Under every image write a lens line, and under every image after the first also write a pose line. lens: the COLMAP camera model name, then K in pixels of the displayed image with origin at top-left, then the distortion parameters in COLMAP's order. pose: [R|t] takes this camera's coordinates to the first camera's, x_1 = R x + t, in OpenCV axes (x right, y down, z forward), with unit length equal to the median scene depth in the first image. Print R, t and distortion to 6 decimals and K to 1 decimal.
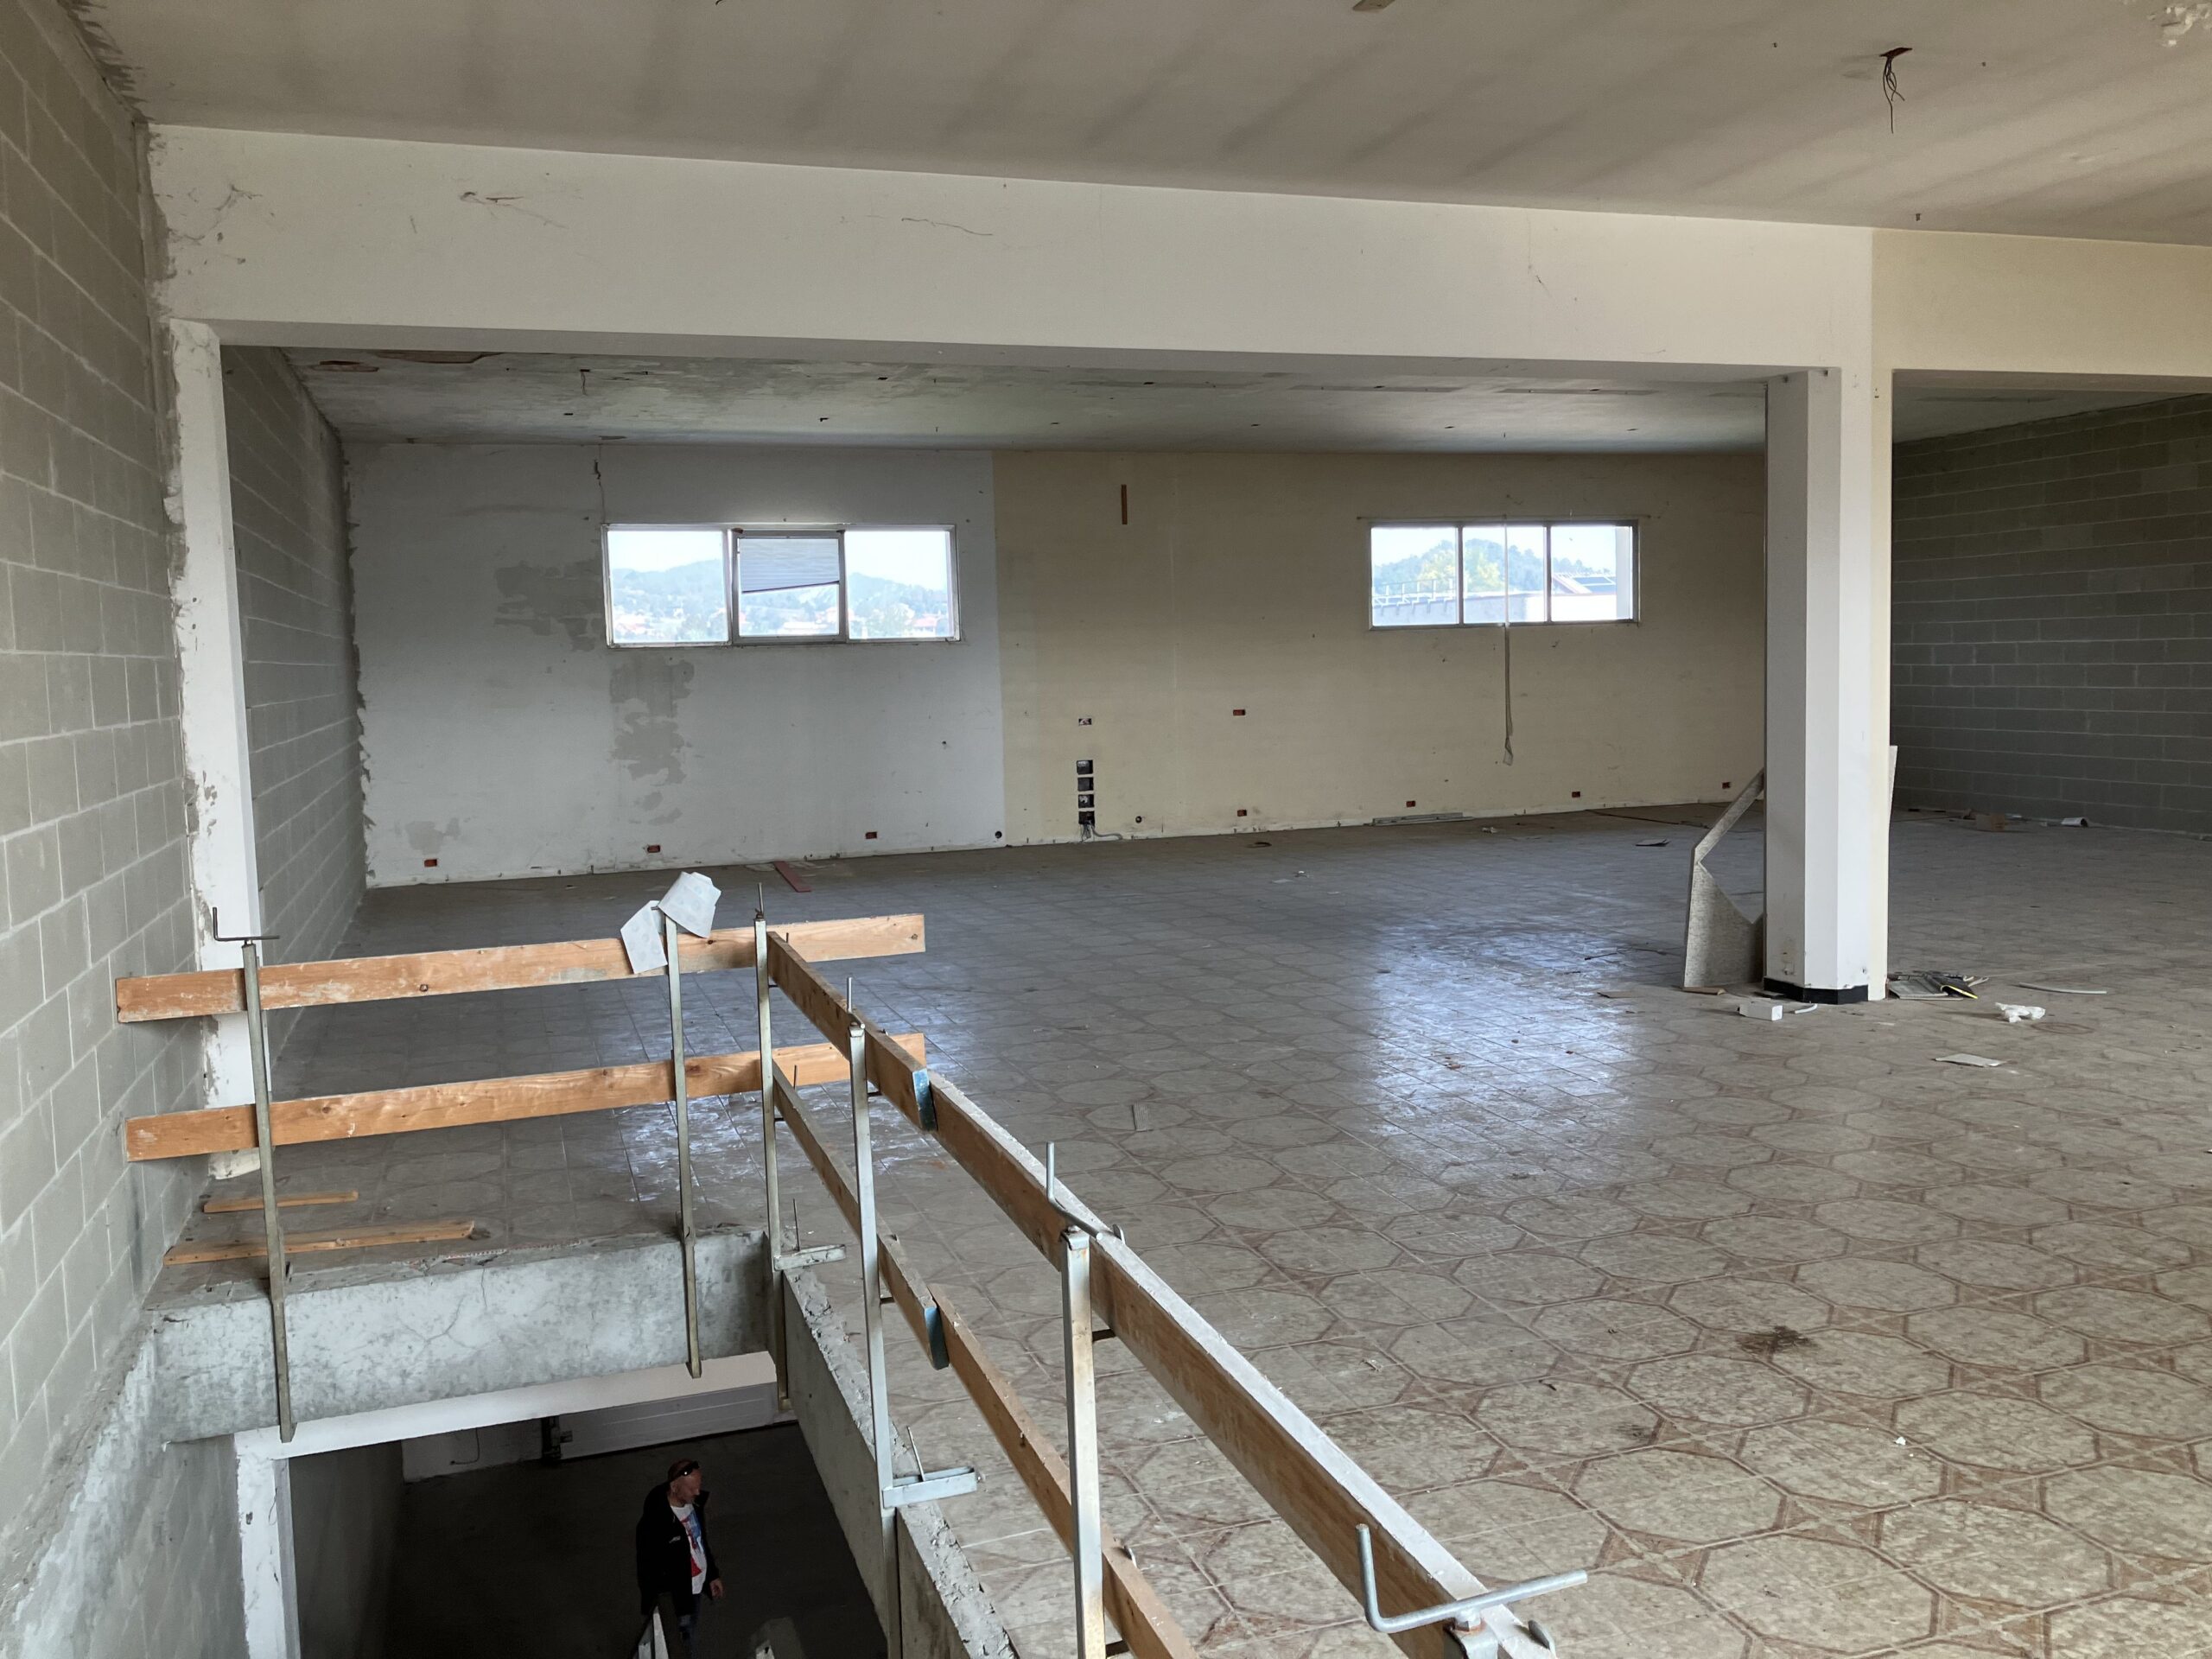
lens RADIAL K [[1832.7, 0, 1105.5], [0, 1832.7, 786.3], [0, 0, 1]] dist [0.014104, 0.001566]
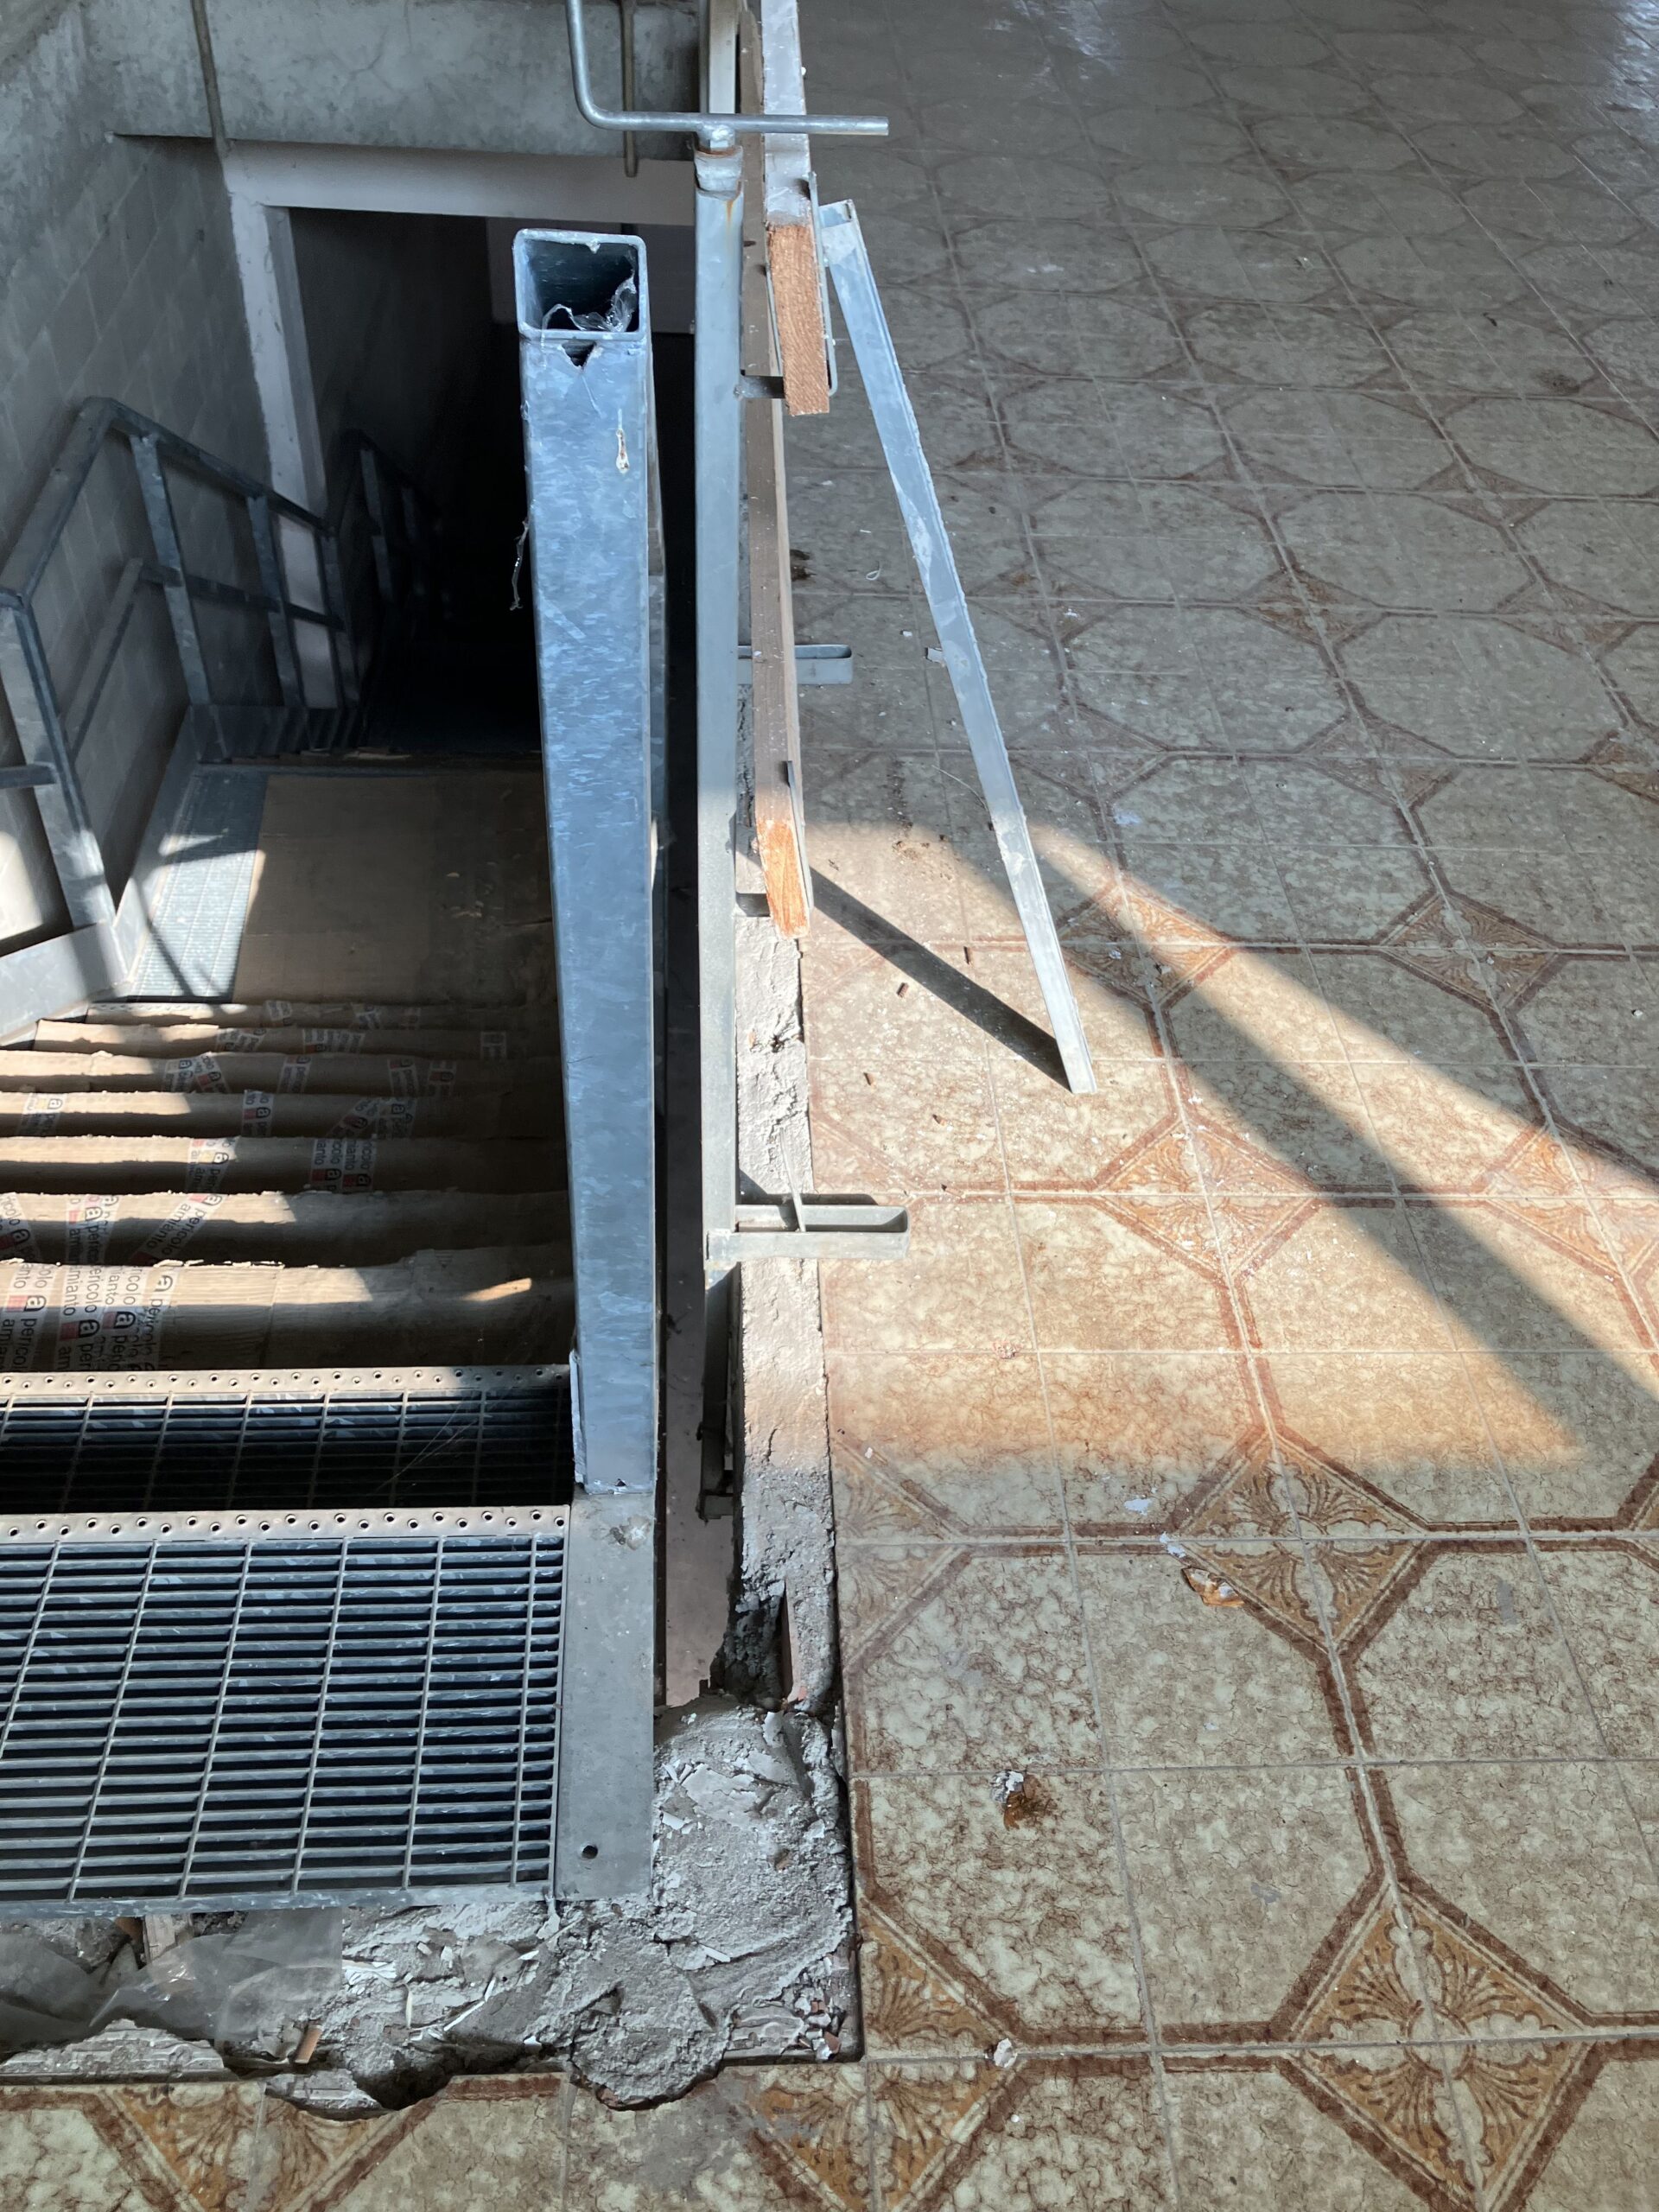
lens RADIAL K [[1862.1, 0, 829.9], [0, 1862.1, 1041.6], [0, 0, 1]] dist [0.024691, -0.009058]
pose [[0.957520, 0.248490, -0.146315, 0.129384], [-0.106277, 0.775770, 0.622002, 0.061623], [0.268068, -0.580029, 0.769224, 0.036057]]
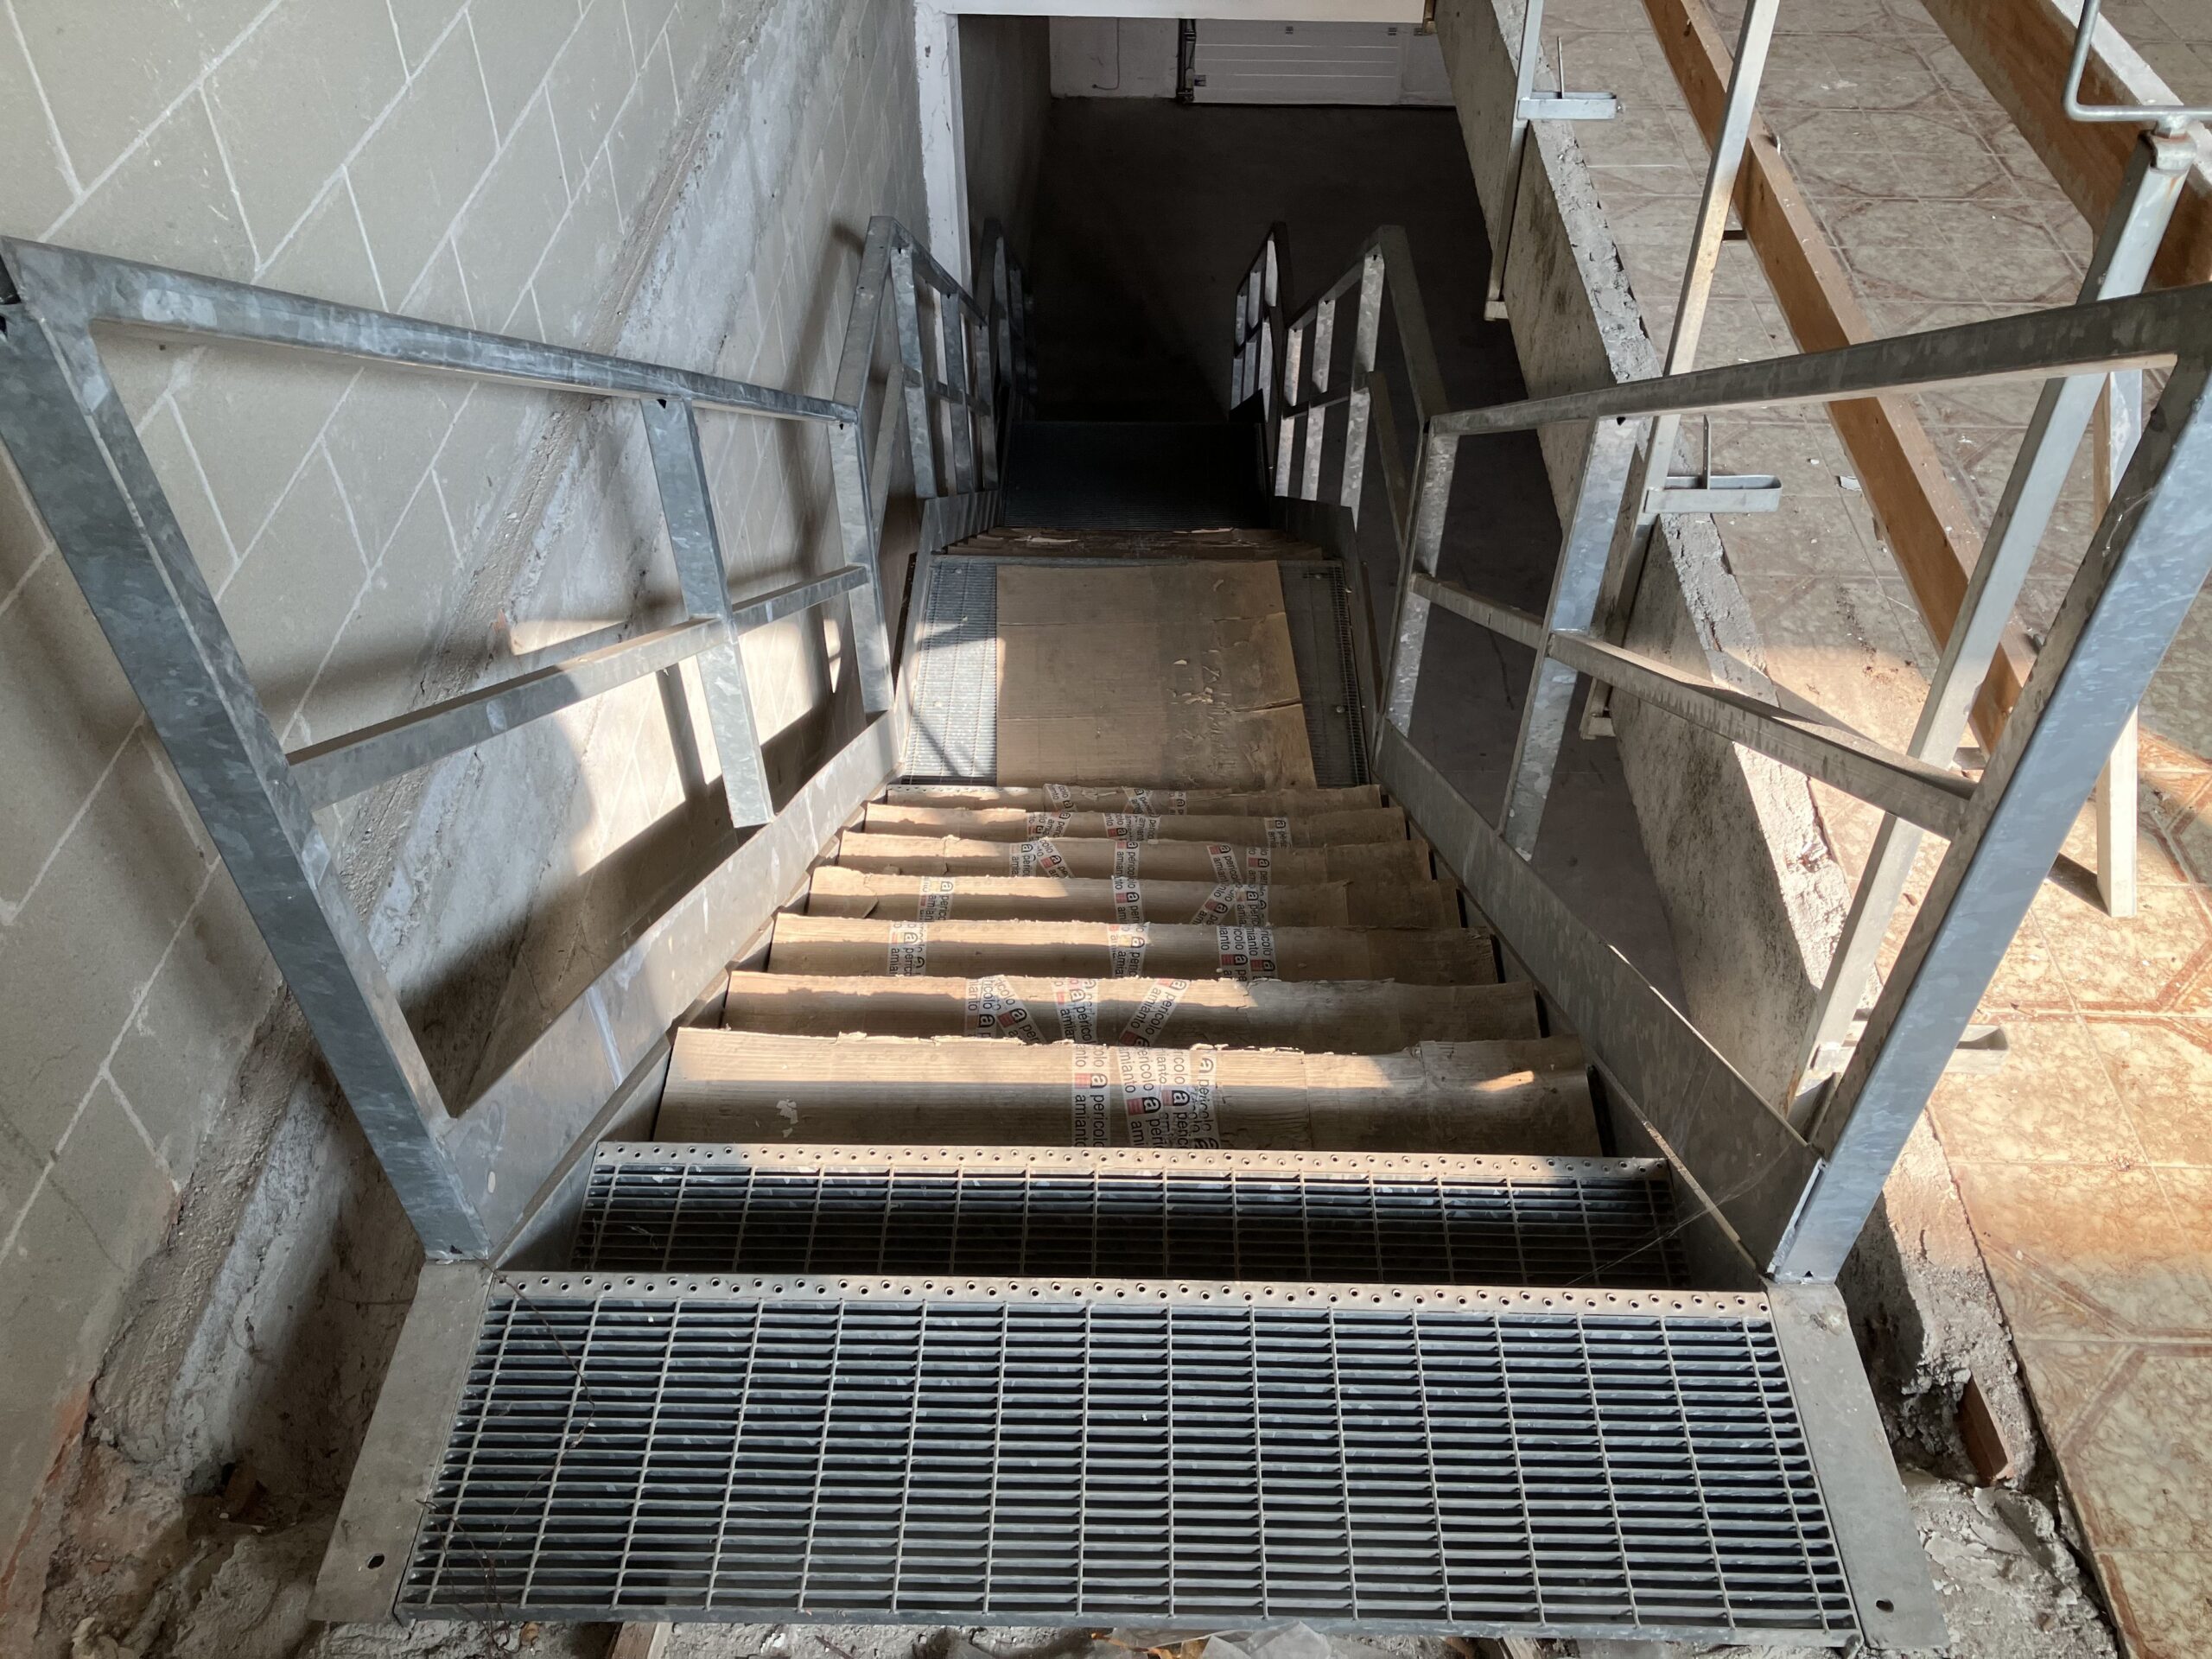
lens RADIAL K [[1840.3, 0, 1106.0], [0, 1840.3, 829.5], [0, 0, 1]] dist [0.003742, 0.000489]
pose [[0.936898, 0.266997, -0.225688, -0.000929], [-0.061564, 0.761467, 0.645273, 0.041139], [0.344140, -0.590661, 0.729854, -0.022569]]
